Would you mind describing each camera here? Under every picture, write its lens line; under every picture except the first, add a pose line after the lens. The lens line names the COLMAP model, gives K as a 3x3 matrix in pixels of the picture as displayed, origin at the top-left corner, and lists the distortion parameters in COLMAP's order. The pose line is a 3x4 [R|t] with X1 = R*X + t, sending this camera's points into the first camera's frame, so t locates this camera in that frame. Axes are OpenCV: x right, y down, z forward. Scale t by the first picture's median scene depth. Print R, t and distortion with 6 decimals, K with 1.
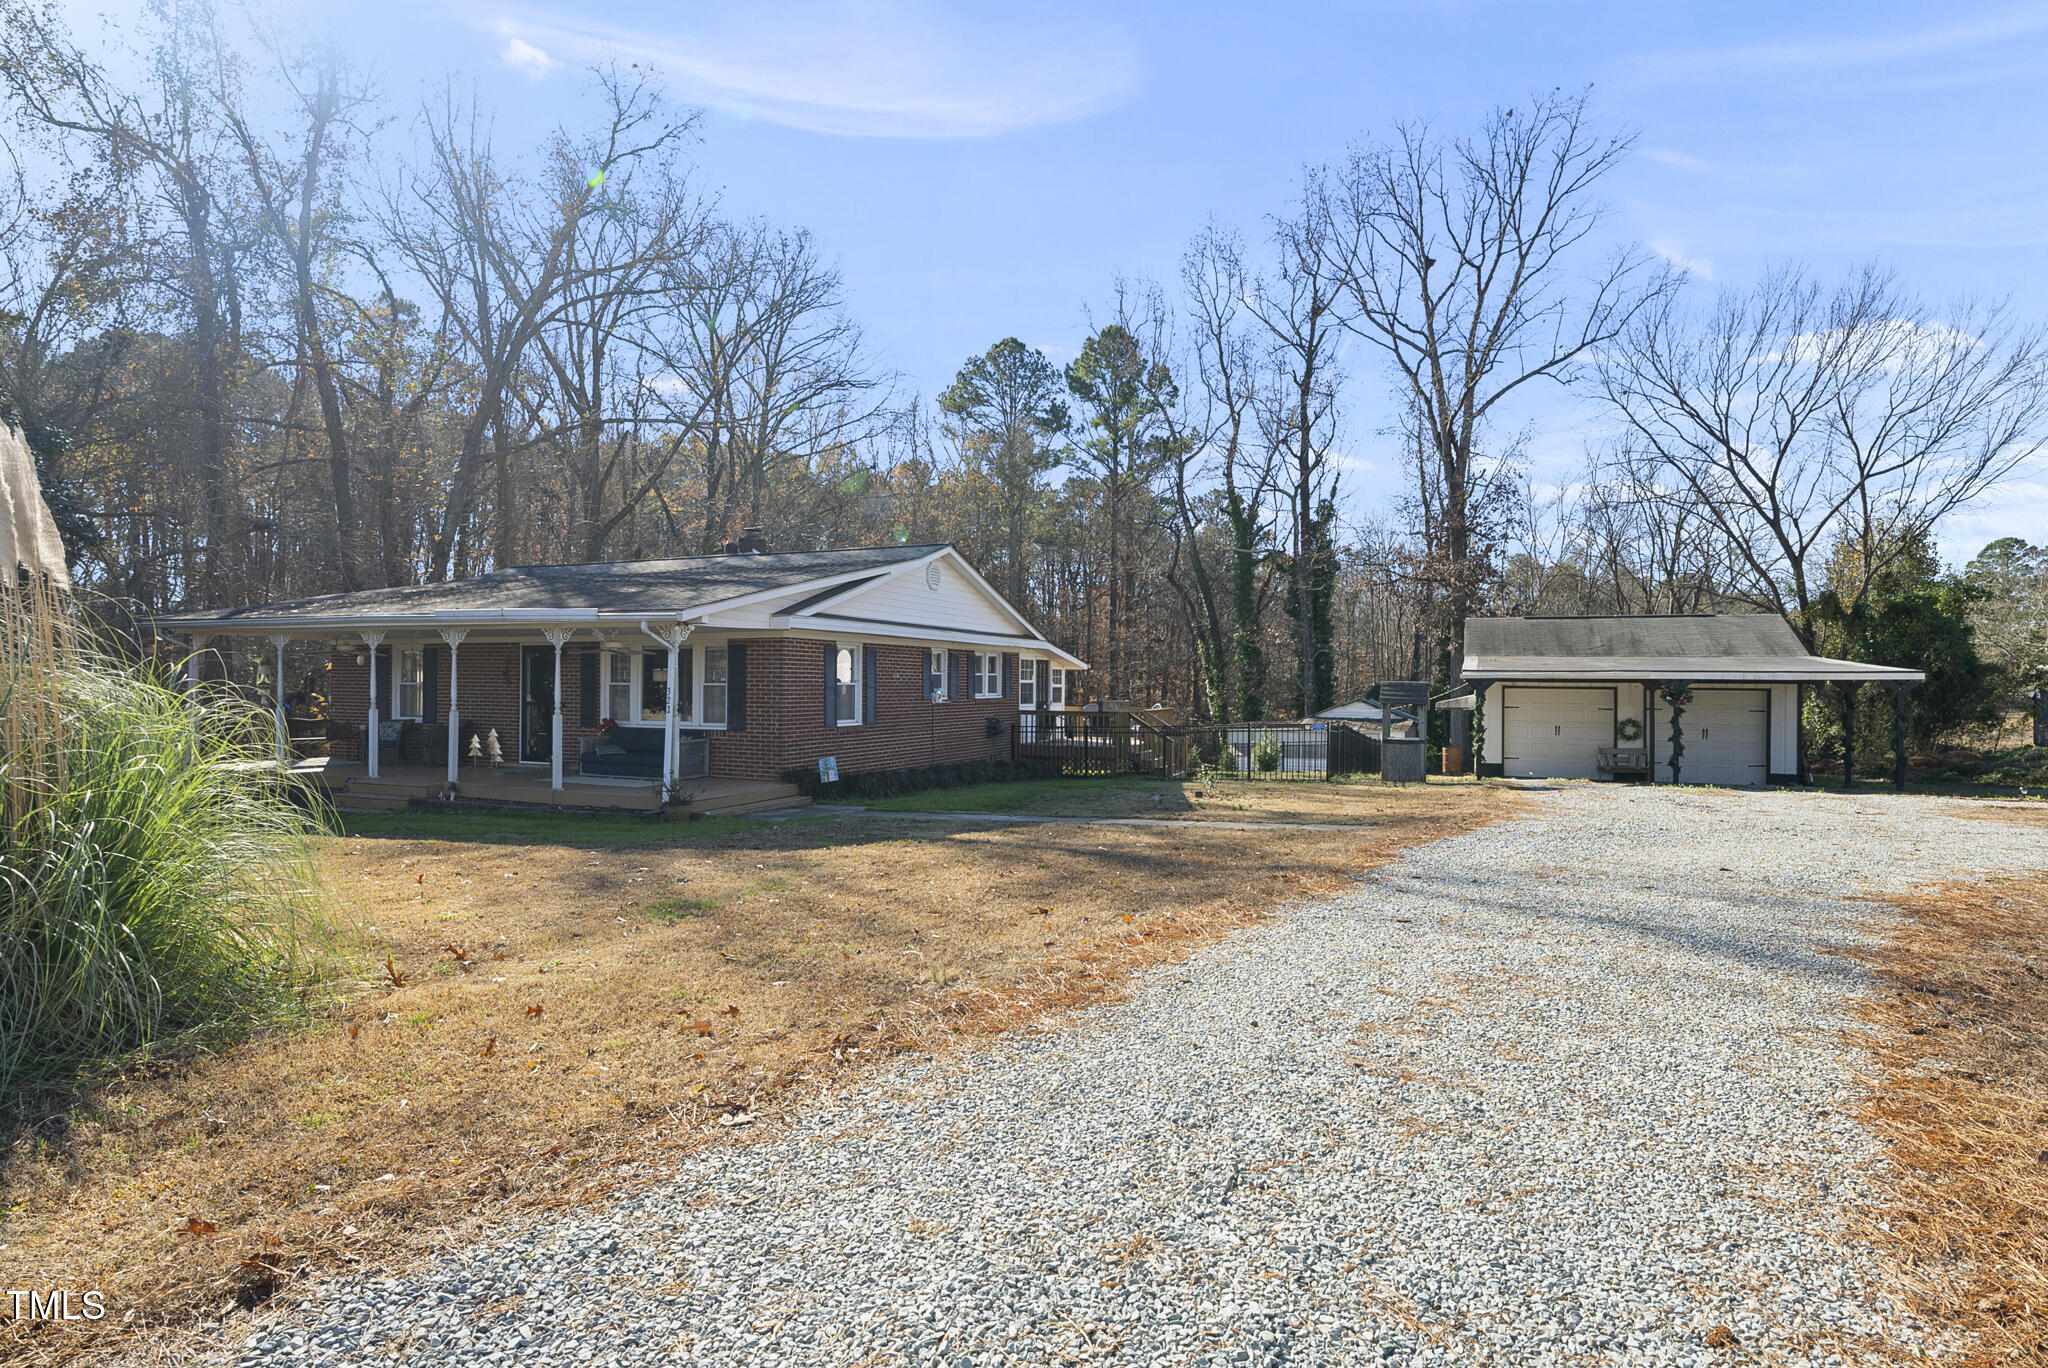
lens RADIAL K [[1040.5, 0, 1024.0], [0, 1040.5, 684.0], [0, 0, 1]] dist [0.000245, 0.000464]
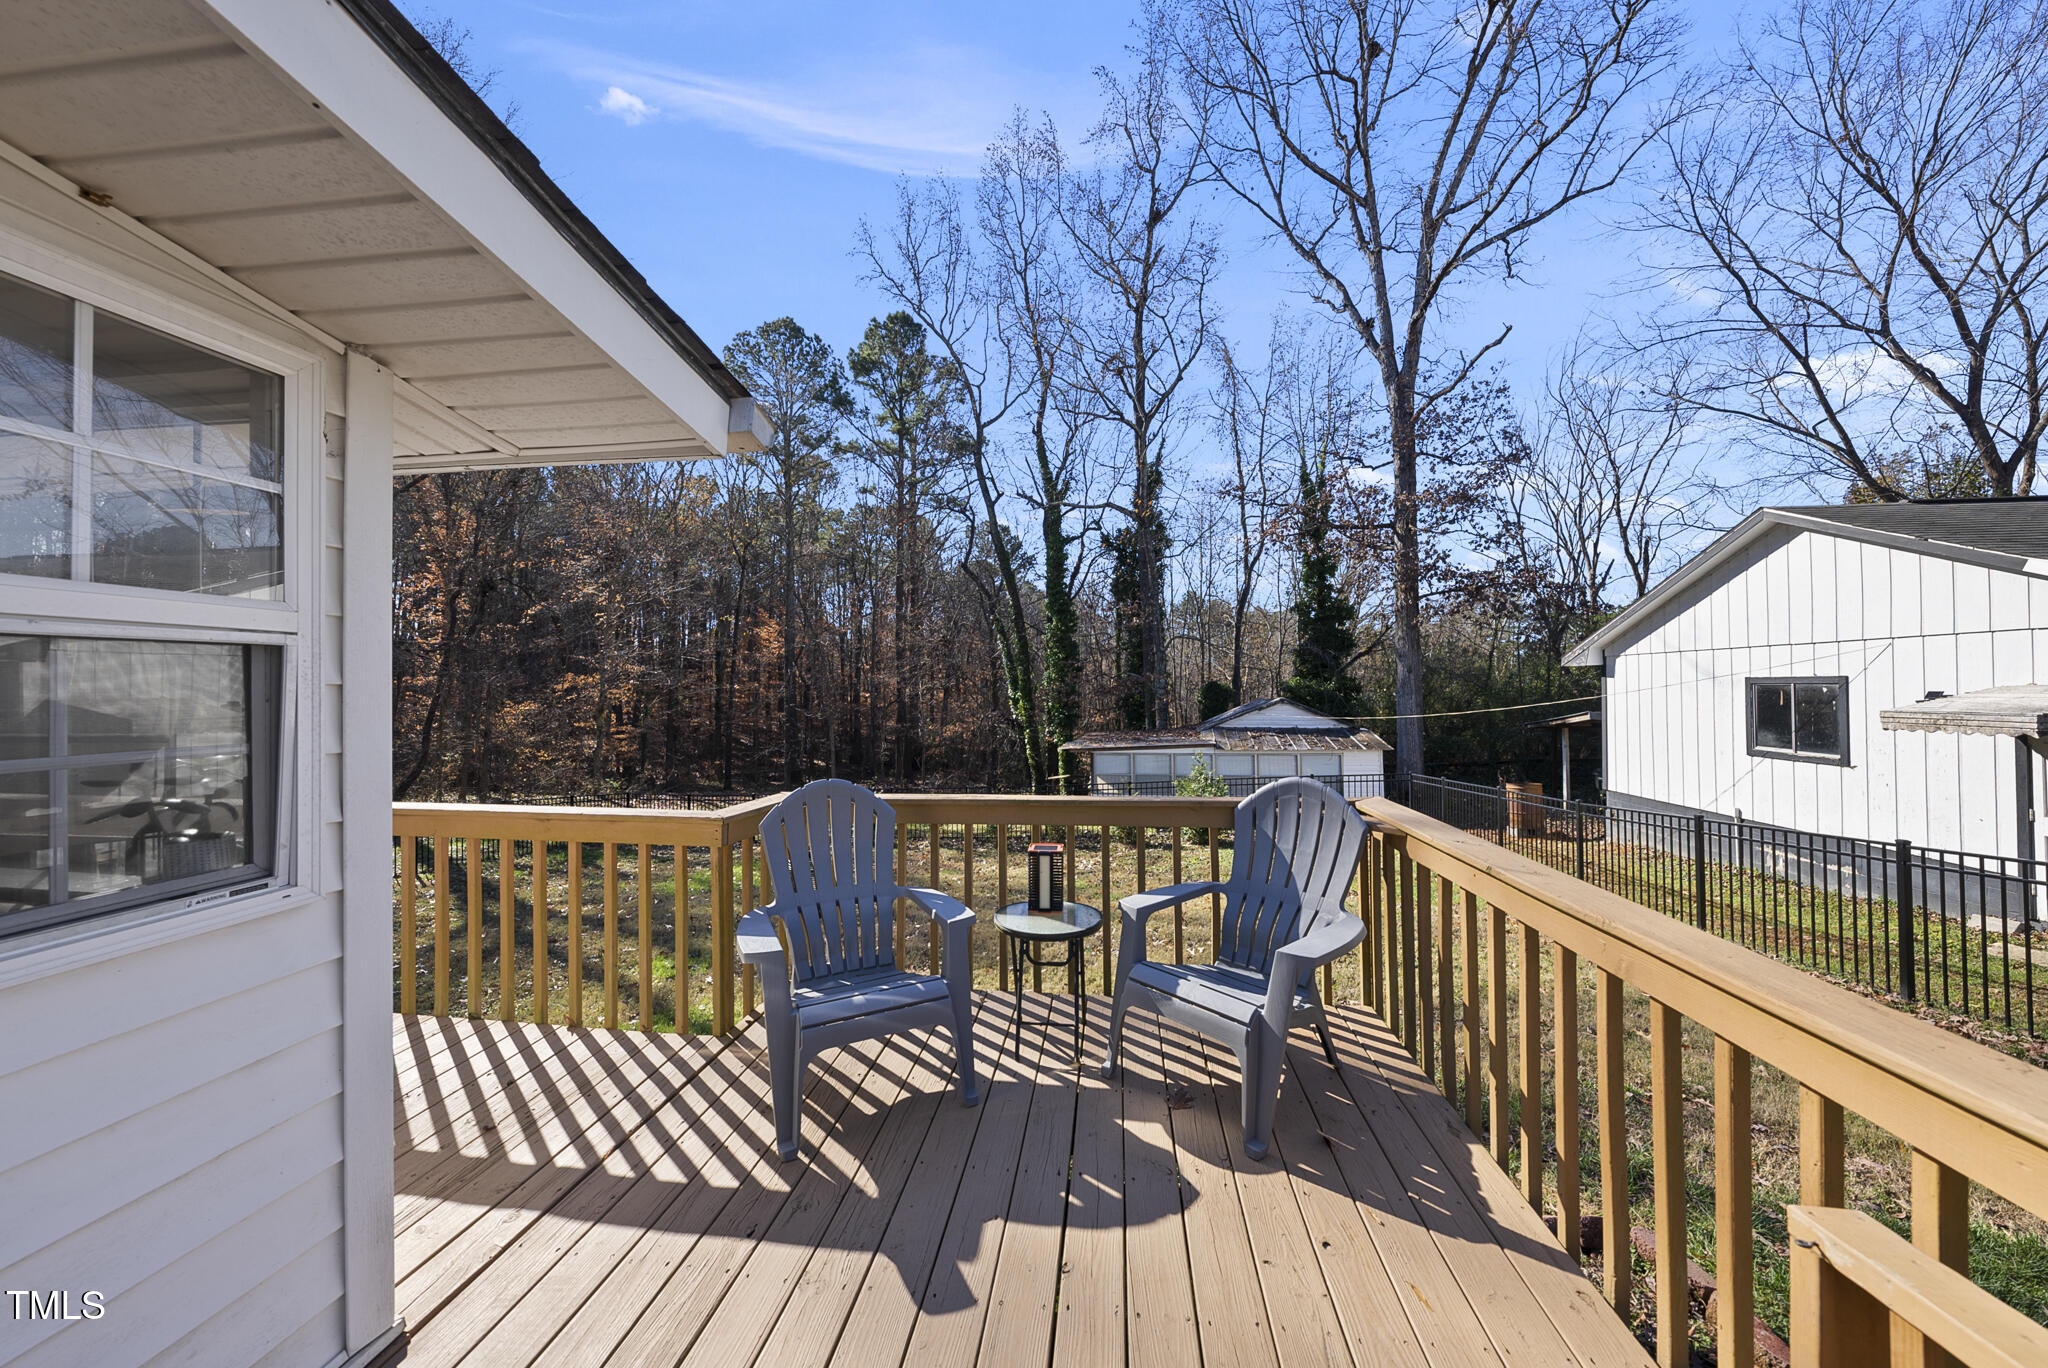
lens RADIAL K [[703.9, 0, 1024.0], [0, 703.9, 684.0], [0, 0, 1]] dist [-0.007093, 0.002131]
pose [[0.966373, -0.006874, 0.257051, 0.054330], [0.009423, 0.999918, -0.008684, 0.006262], [-0.256970, 0.010814, 0.966359, 0.636678]]
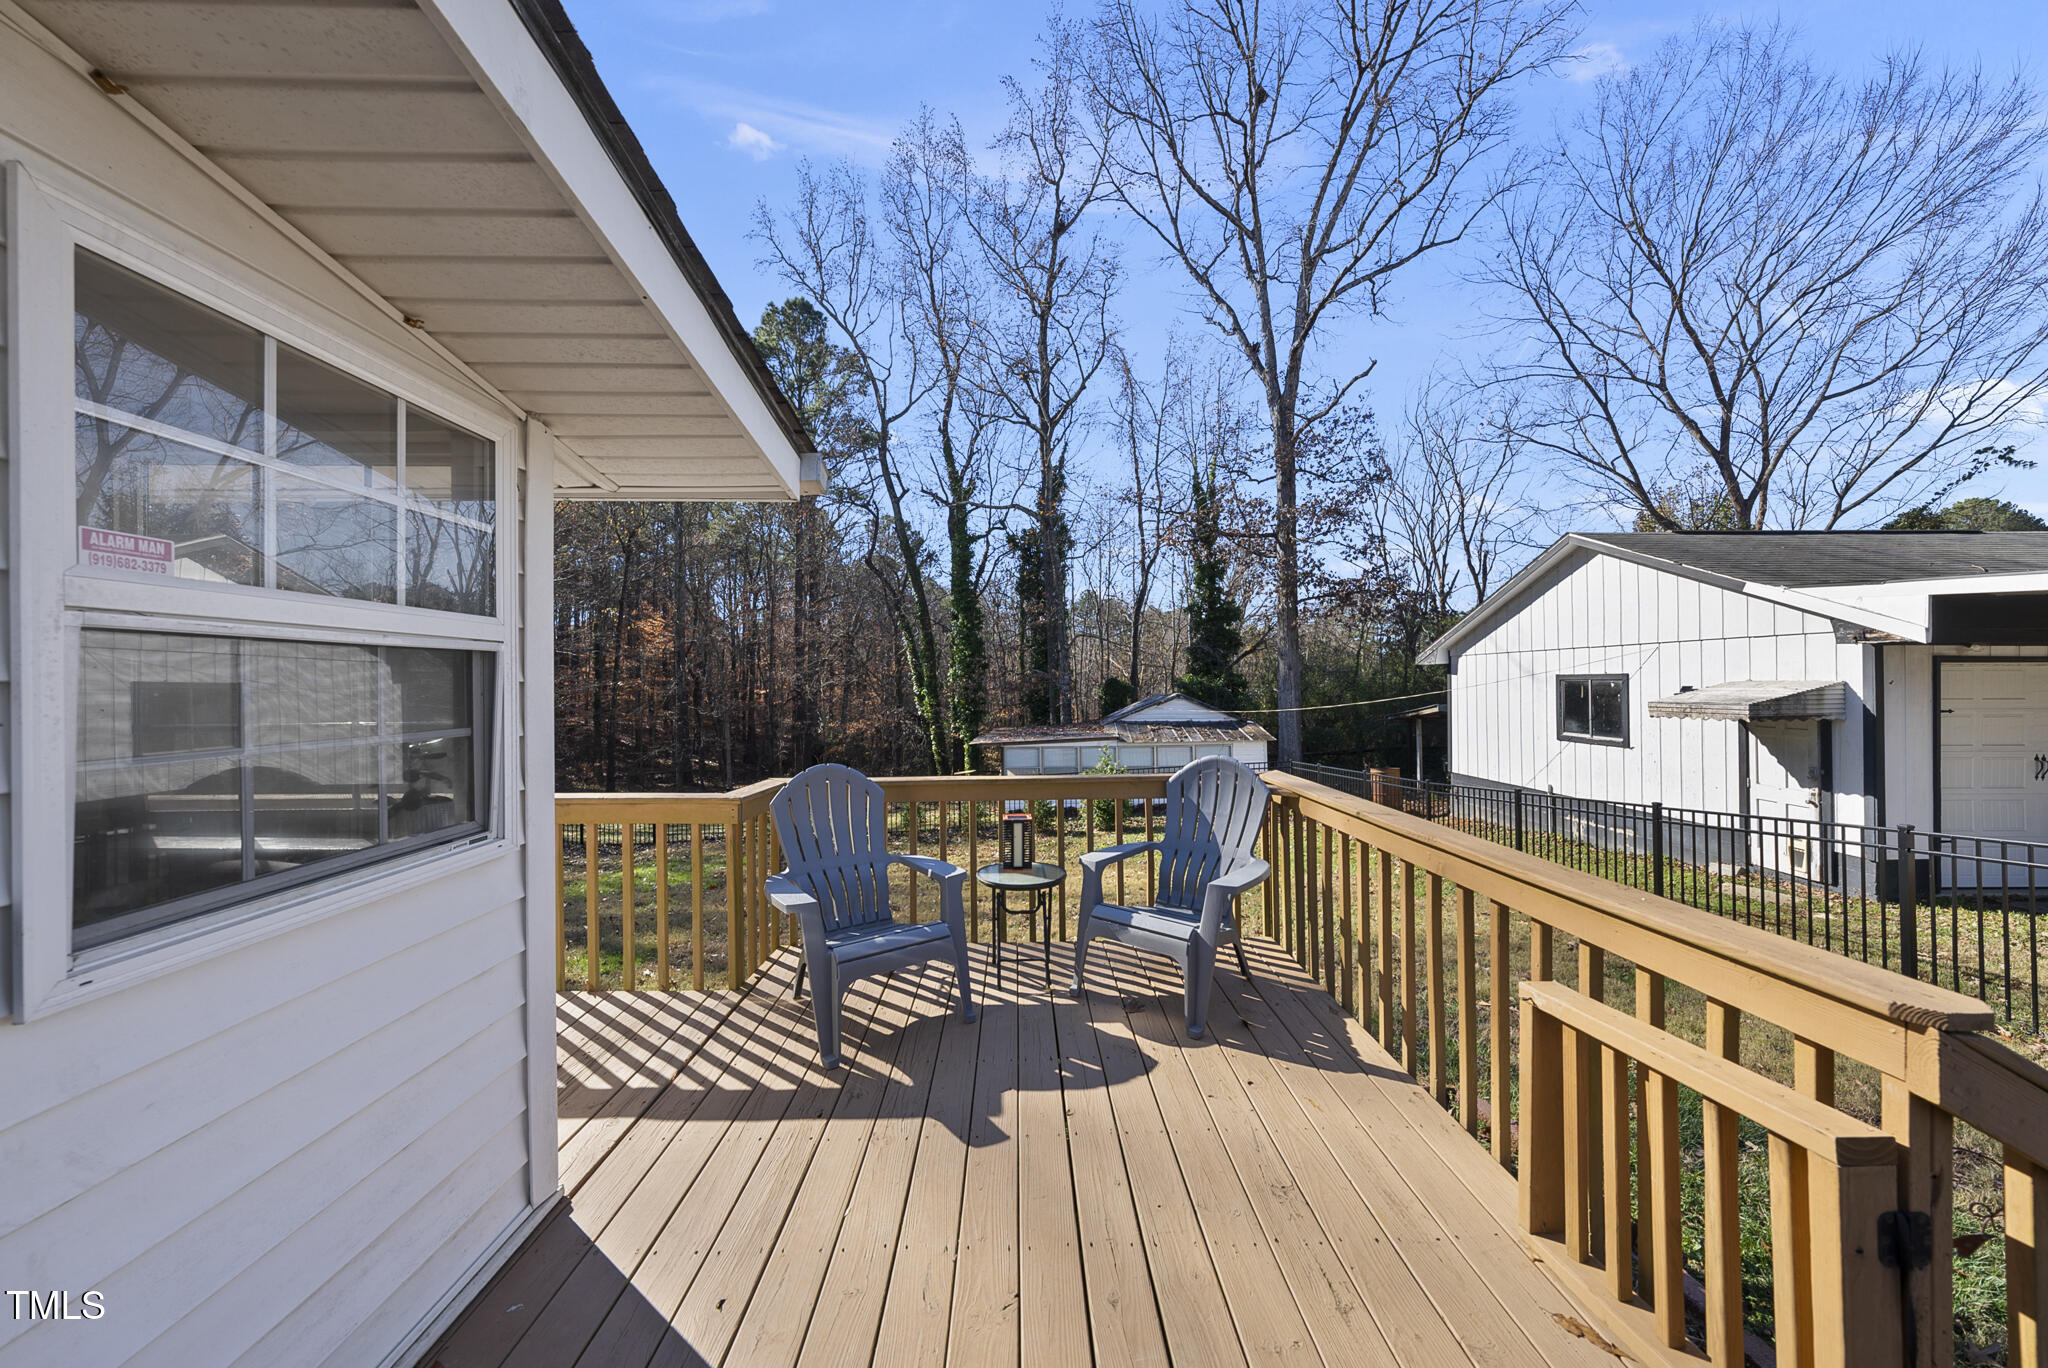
lens RADIAL K [[704.4, 0, 1024.0], [0, 704.4, 684.0], [0, 0, 1]] dist [-0.000873, -0.000106]
pose [[0.919469, -0.009350, 0.393051, 0.041192], [0.011063, 0.999937, -0.002093, 0.006252], [-0.393006, 0.006273, 0.919514, 0.625218]]
